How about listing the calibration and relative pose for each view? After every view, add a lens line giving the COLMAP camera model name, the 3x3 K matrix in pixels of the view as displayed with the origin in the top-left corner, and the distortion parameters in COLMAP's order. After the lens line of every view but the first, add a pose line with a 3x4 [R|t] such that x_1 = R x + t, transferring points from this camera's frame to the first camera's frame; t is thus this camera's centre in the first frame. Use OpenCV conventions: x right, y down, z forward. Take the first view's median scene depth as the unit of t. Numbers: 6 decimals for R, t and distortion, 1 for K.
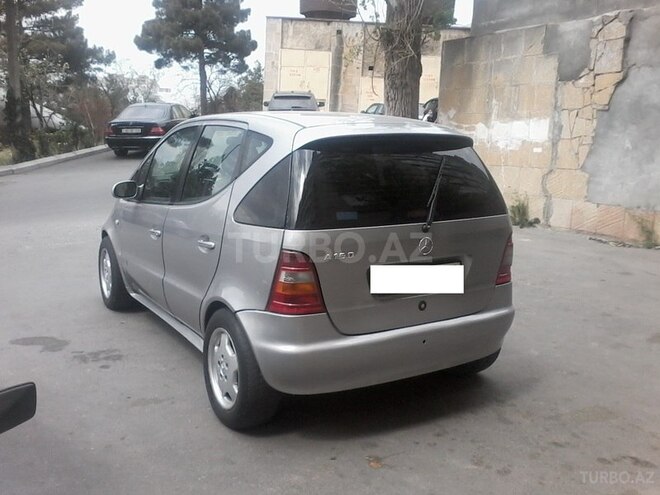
lens RADIAL K [[632.5, 0, 330.0], [0, 632.5, 247.5], [0, 0, 1]] dist [-0.018207, -0.009596]
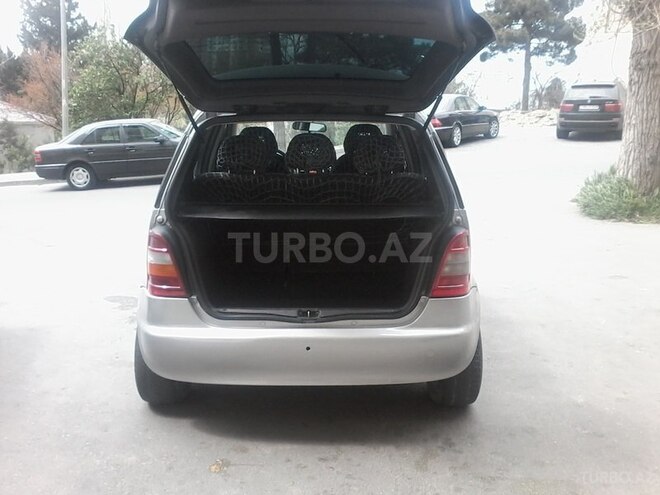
lens RADIAL K [[633.7, 0, 325.7], [0, 633.7, 245.6], [0, 0, 1]] dist [-0.015042, -0.004326]
pose [[0.867794, 0.093071, -0.488131, 0.176877], [-0.090136, 0.995491, 0.029565, -0.006863], [0.488682, 0.018342, 0.872269, 0.072635]]
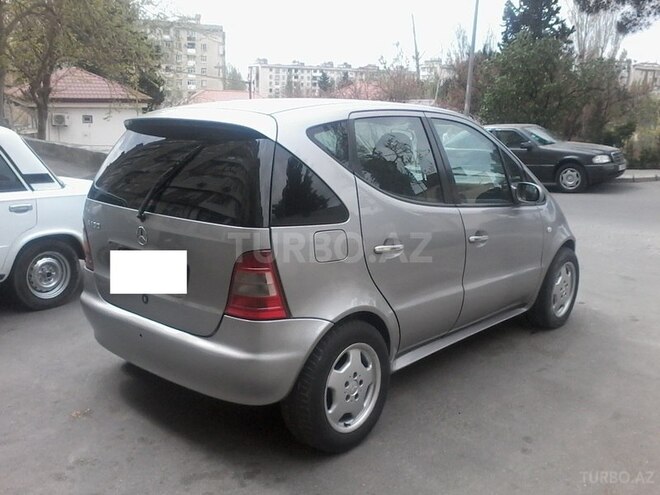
lens RADIAL K [[639.3, 0, 329.0], [0, 639.3, 219.7], [0, 0, 1]] dist [-0.004031, 0.001391]
pose [[0.310711, 0.146929, -0.939080, 0.342933], [-0.191314, 0.977428, 0.089630, -0.051106], [0.931052, 0.151810, 0.331807, 0.275012]]
